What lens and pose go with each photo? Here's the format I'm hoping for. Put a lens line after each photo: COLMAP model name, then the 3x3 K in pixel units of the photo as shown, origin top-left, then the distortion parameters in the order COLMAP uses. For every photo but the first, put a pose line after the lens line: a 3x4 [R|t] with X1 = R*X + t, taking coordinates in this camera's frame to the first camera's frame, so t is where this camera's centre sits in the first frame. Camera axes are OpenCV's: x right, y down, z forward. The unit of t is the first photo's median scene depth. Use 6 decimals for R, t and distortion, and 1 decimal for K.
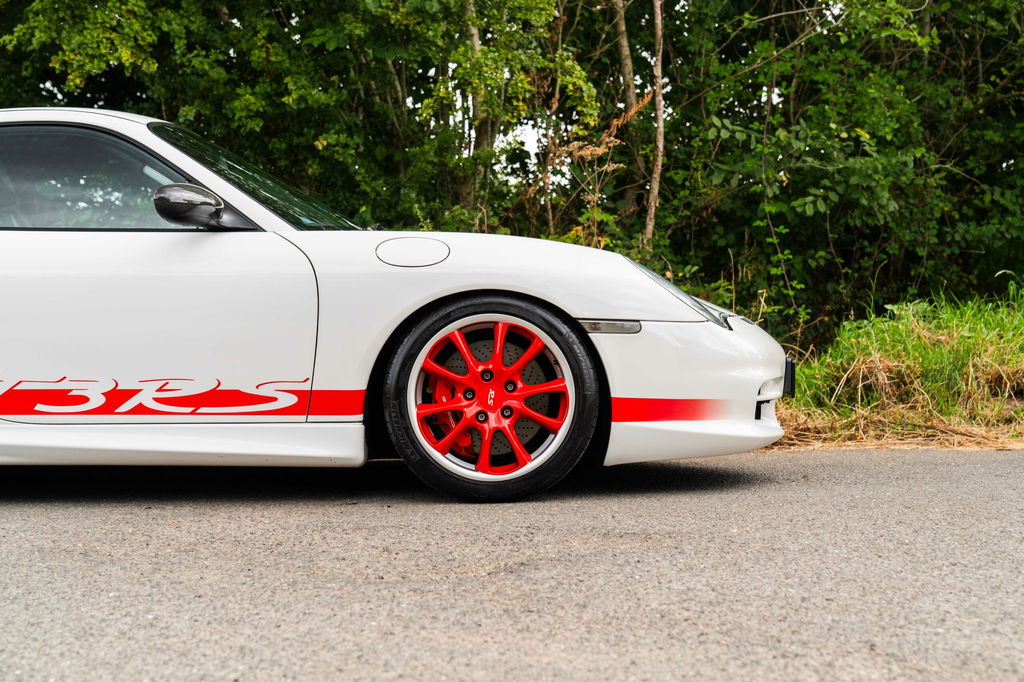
lens RADIAL K [[1554.8, 0, 512.0], [0, 1554.8, 341.0], [0, 0, 1]] dist [0.088692, 0.105498]
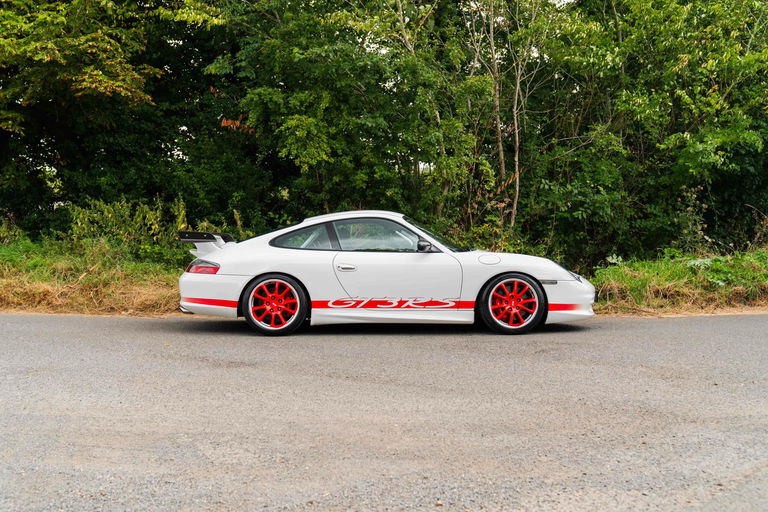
lens RADIAL K [[881.9, 0, 384.0], [0, 881.9, 256.0], [0, 0, 1]] dist [0.000851, 0.000502]
pose [[0.999854, 0.005571, 0.016138, -0.313397], [-0.005743, 0.999927, 0.010644, -0.082174], [-0.016078, -0.010735, 0.999813, -0.863834]]
